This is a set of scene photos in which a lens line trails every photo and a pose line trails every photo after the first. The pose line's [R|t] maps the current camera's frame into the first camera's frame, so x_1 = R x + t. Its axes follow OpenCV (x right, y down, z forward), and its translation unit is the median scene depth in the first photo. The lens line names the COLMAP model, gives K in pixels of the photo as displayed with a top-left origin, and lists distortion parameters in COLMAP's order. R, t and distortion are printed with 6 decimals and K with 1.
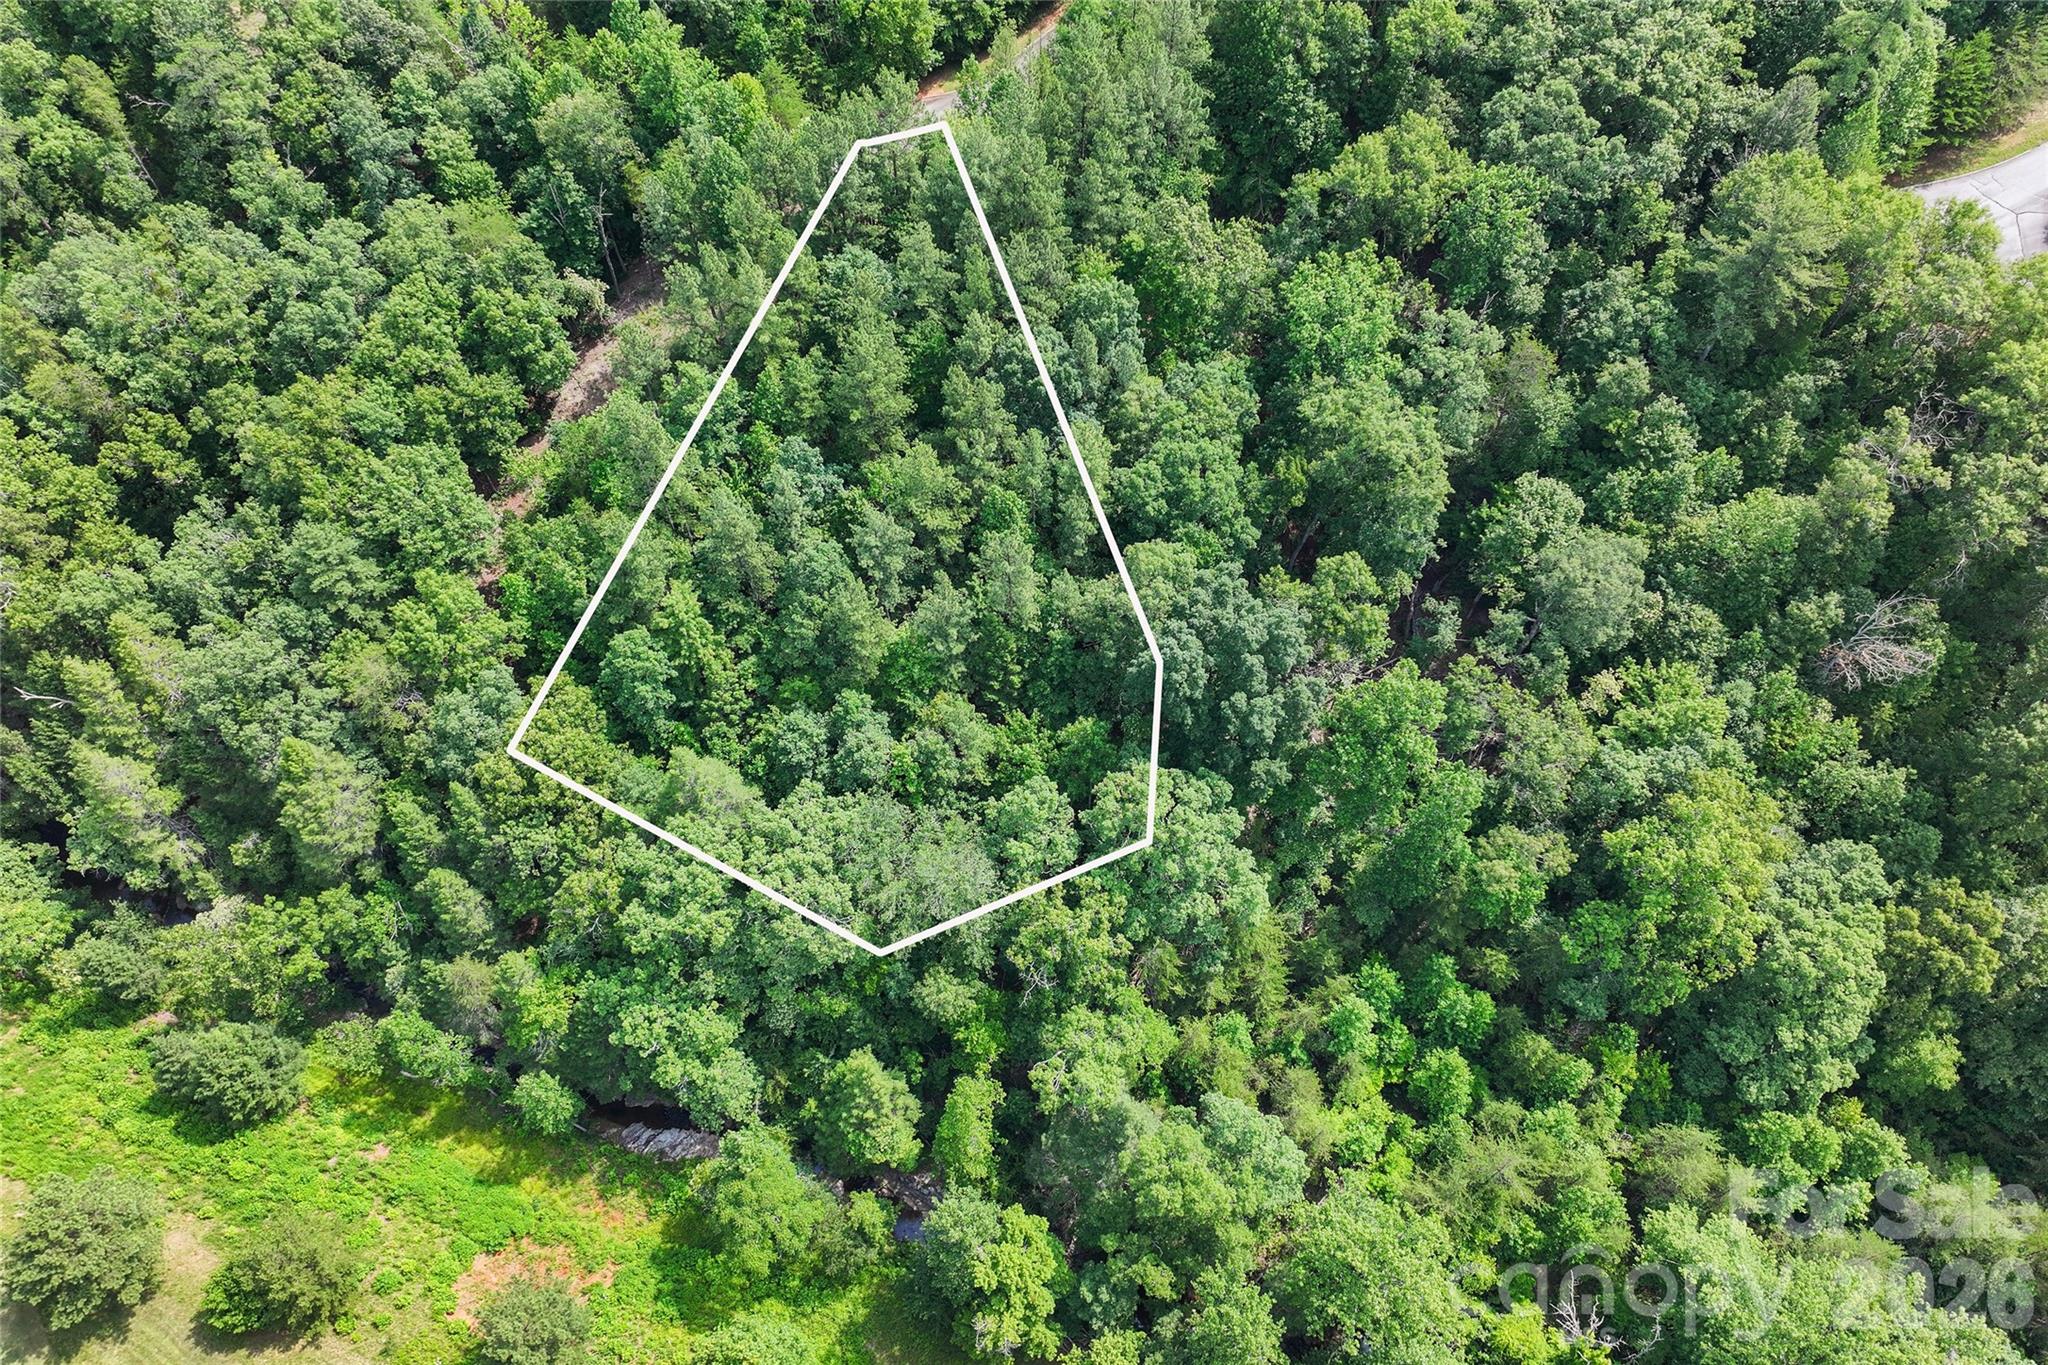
lens RADIAL K [[1436.5, 0, 1023.5], [0, 1436.5, 687.1], [0, 0, 1]] dist [-0.000155, 0.014175]
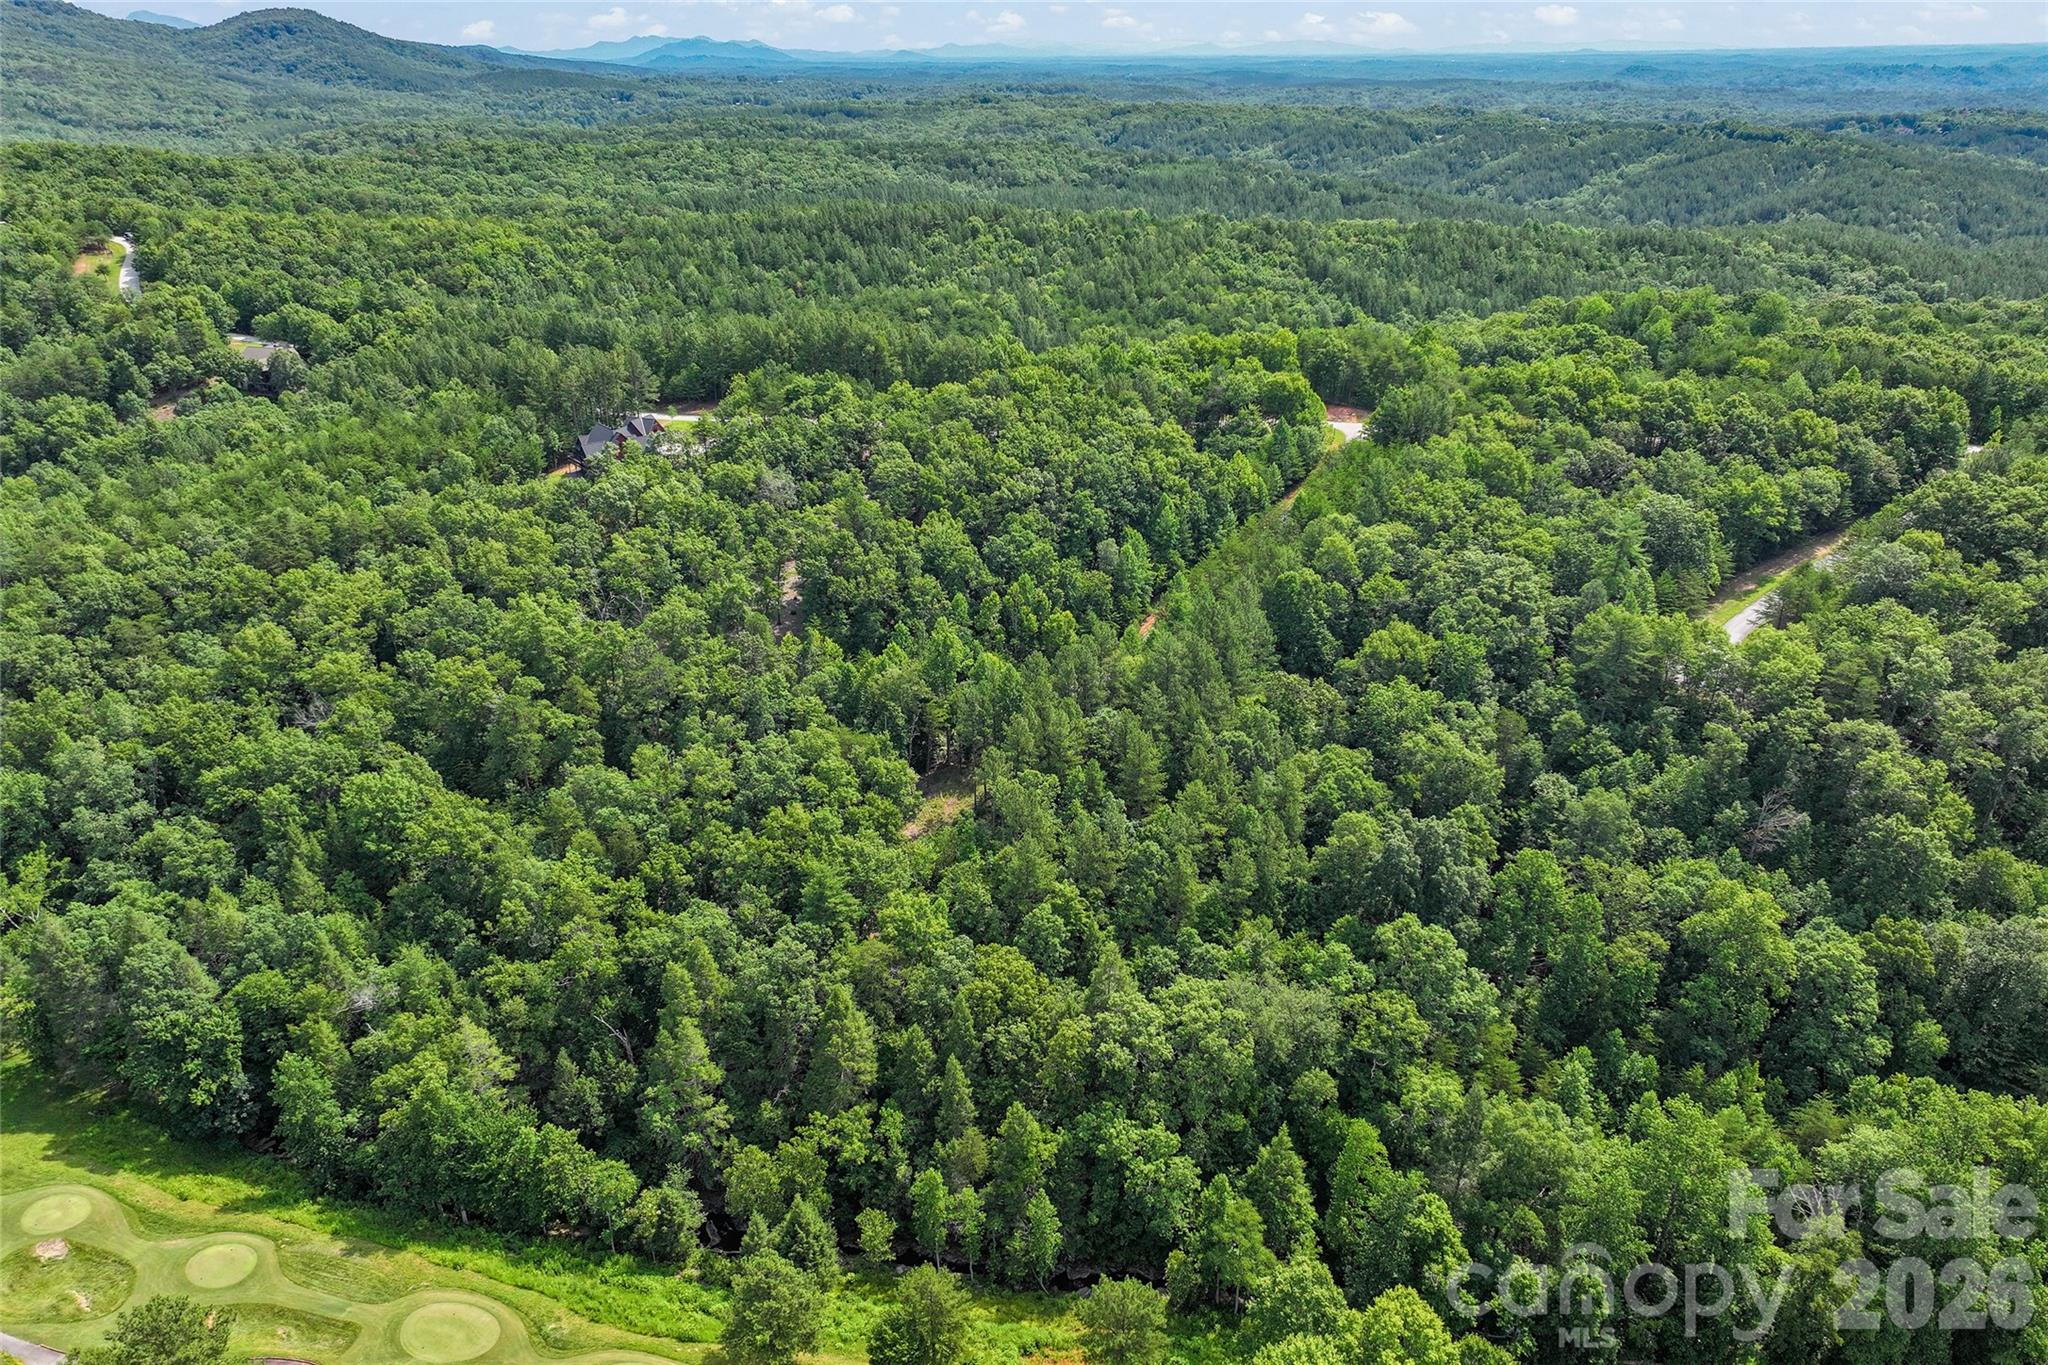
lens RADIAL K [[1436.5, 0, 1017.5], [0, 1436.5, 685.0], [0, 0, 1]] dist [-0.000155, 0.014175]
pose [[0.980191, -0.087362, 0.177746, -0.531118], [0.172072, 0.820015, -0.545864, 0.576800], [-0.098067, 0.565636, 0.818803, -0.361673]]
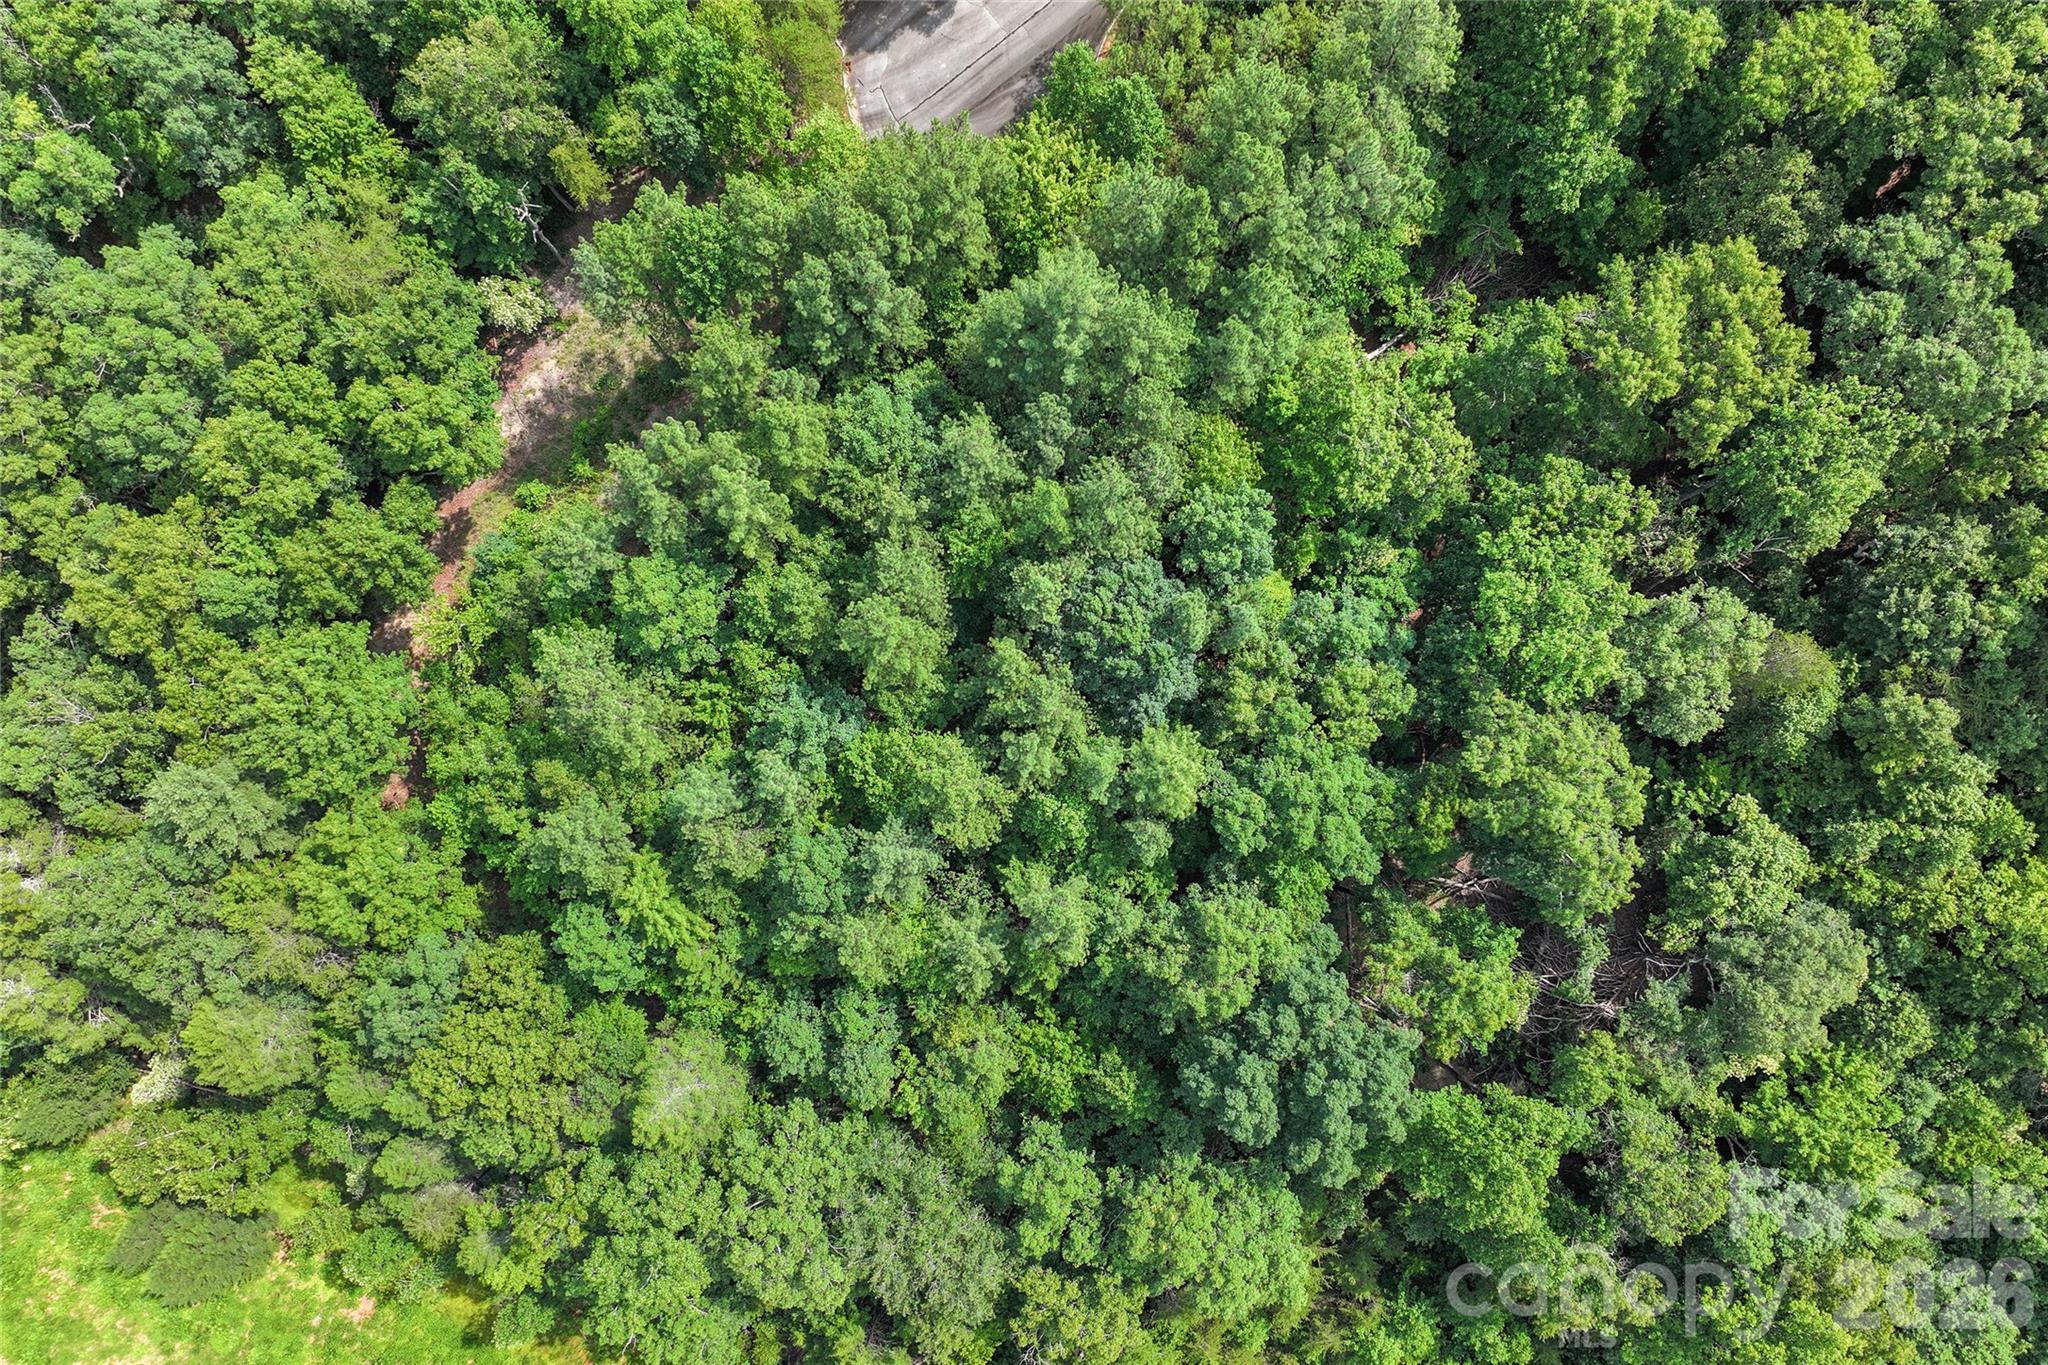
lens RADIAL K [[1436.5, 0, 1034.9], [0, 1436.5, 682.9], [0, 0, 1]] dist [-0.000155, 0.014175]
pose [[0.995199, 0.097549, -0.007907, -0.025707], [-0.082925, 0.883395, 0.461234, -0.538873], [0.051978, -0.458365, 0.887243, 0.343278]]
